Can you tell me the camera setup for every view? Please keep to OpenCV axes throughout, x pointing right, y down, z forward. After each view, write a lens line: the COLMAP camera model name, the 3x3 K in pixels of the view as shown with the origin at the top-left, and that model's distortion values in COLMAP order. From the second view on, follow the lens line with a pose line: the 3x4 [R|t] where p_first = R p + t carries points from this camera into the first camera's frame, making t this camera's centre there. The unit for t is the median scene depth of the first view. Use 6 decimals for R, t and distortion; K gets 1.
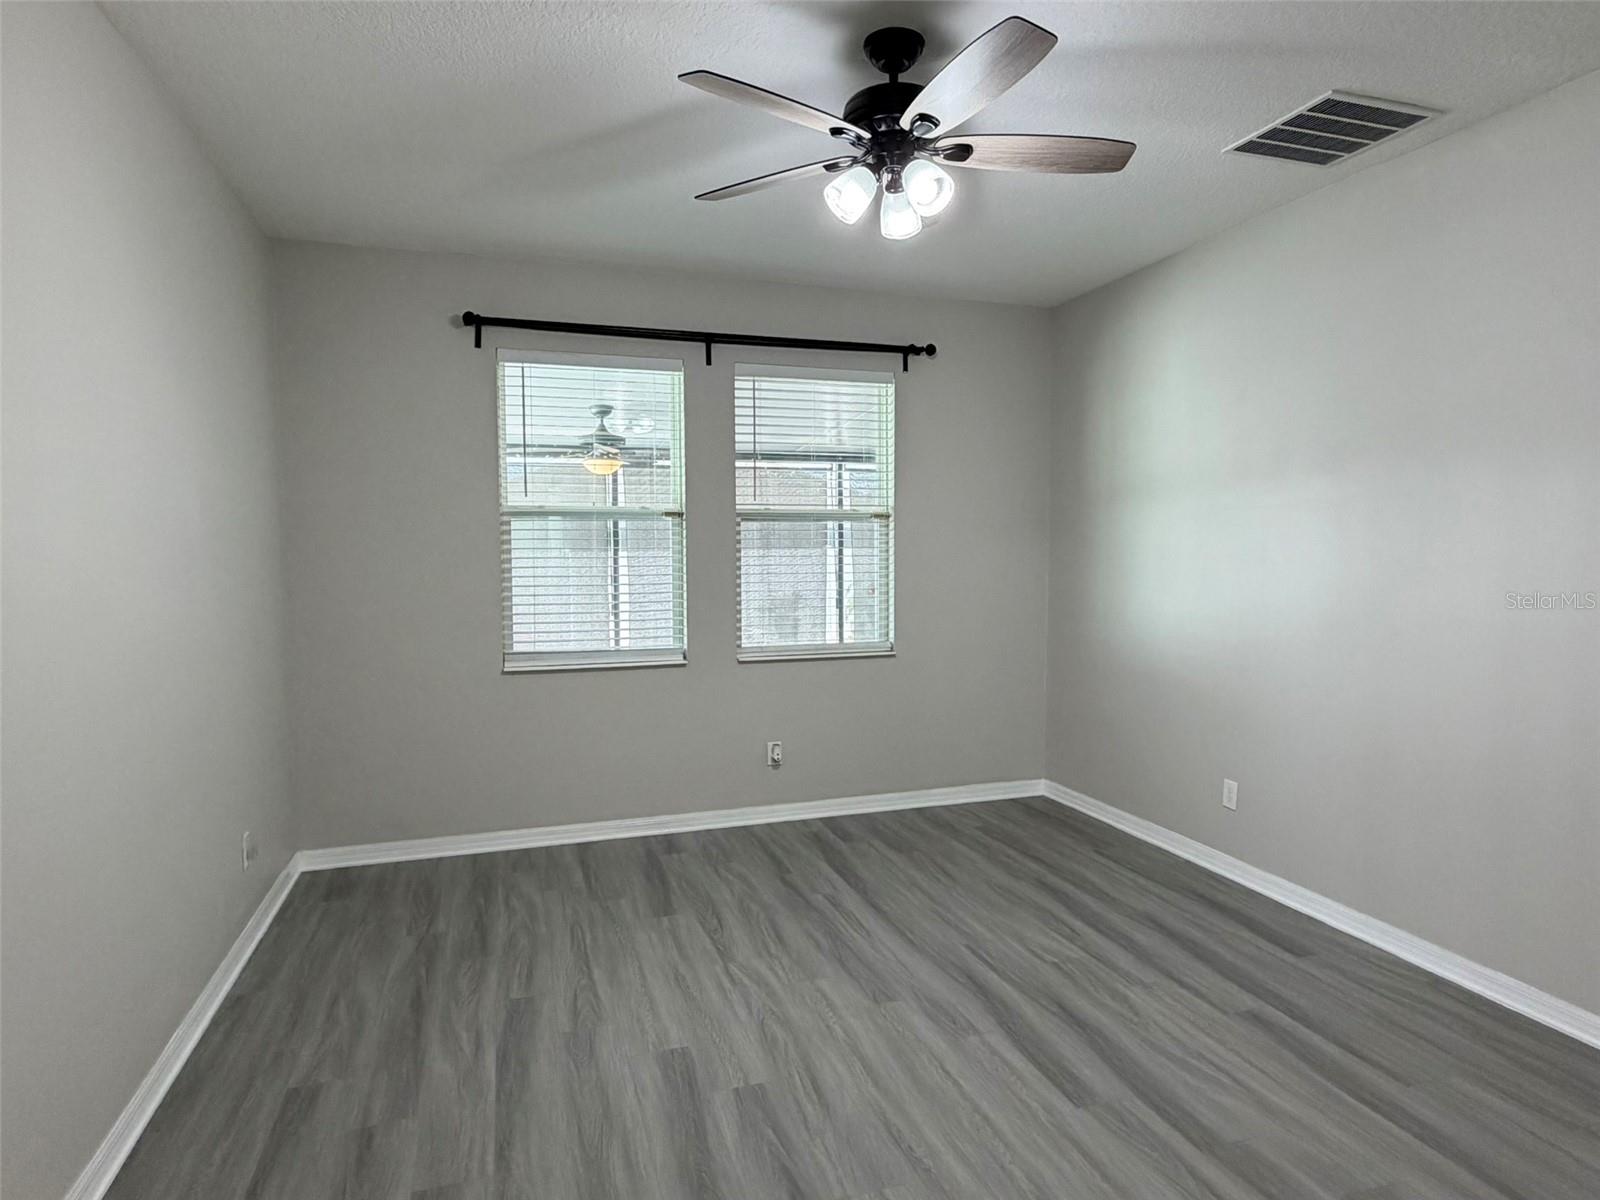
lens RADIAL K [[922.6, 0, 798.3], [0, 922.6, 602.9], [0, 0, 1]] dist [-0.002339, 0.001773]
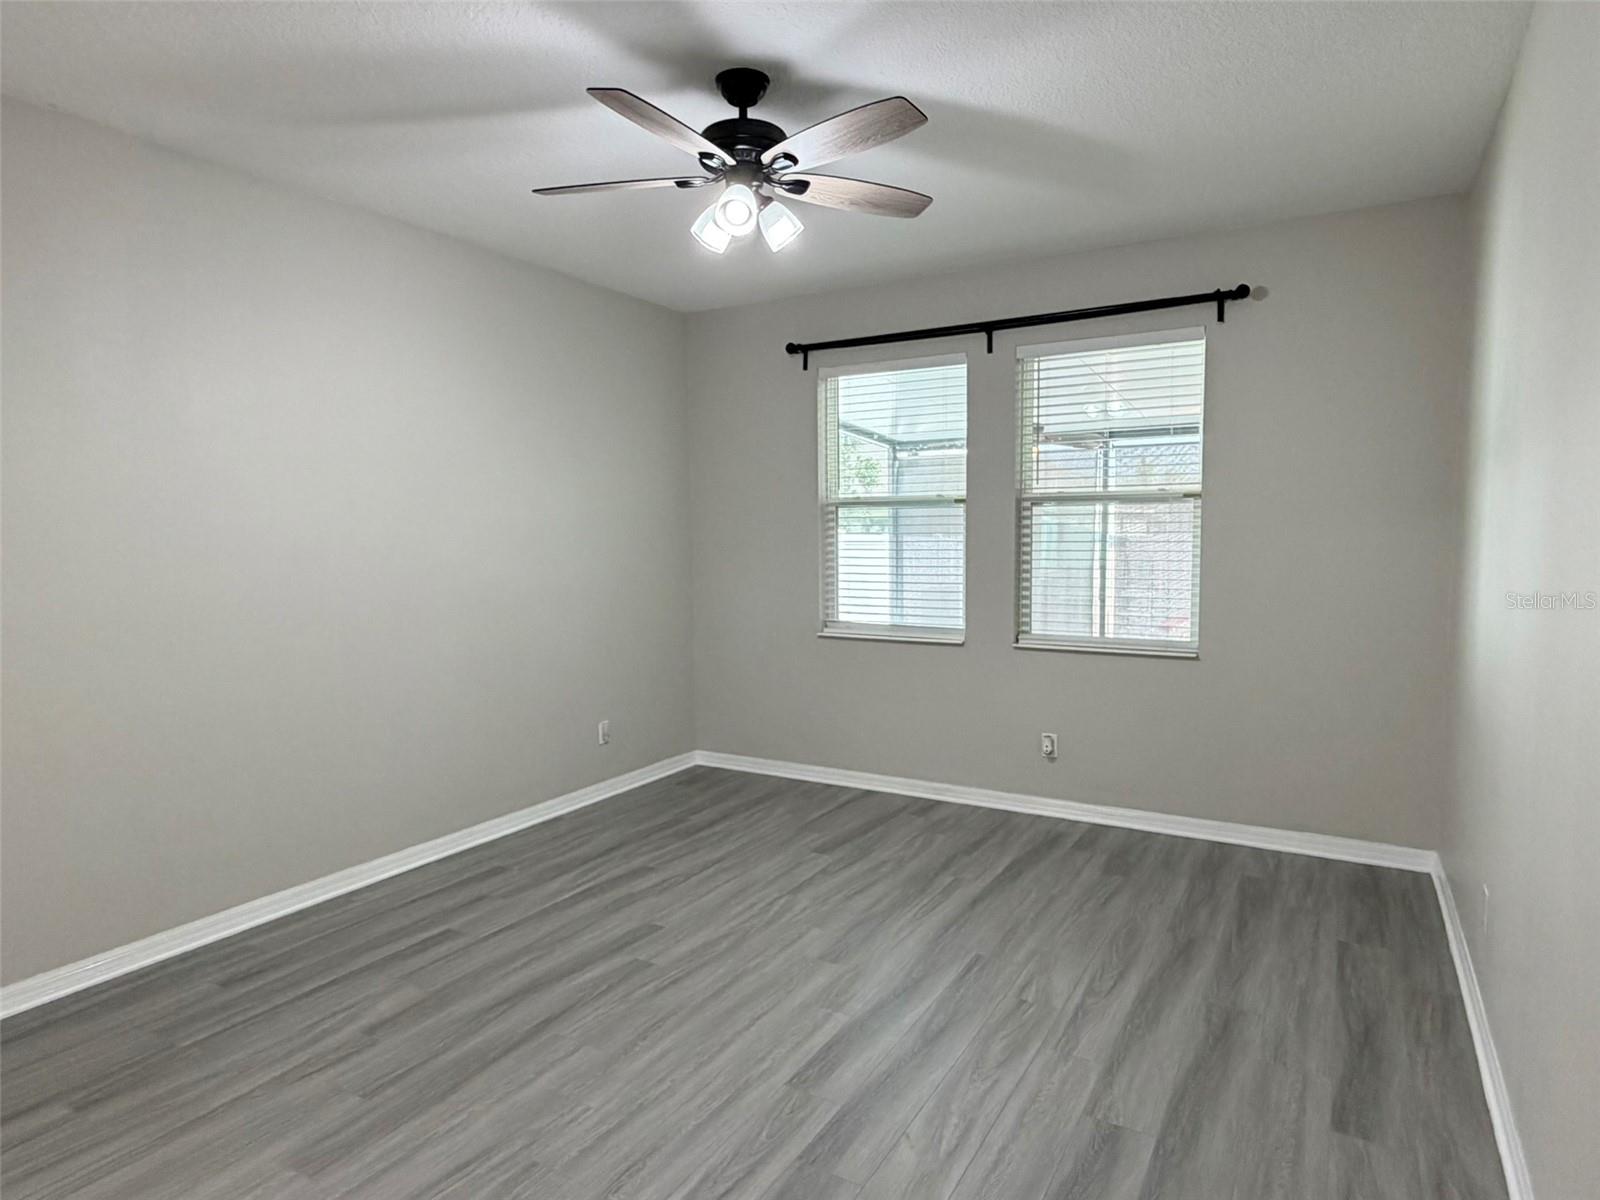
lens RADIAL K [[922.6, 0, 805.5], [0, 922.6, 602.6], [0, 0, 1]] dist [-0.002339, 0.001773]
pose [[0.663870, 0.056459, -0.745714, 0.558925], [-0.042281, 0.998385, 0.037948, -0.013465], [0.746652, 0.006337, 0.665185, 0.177054]]
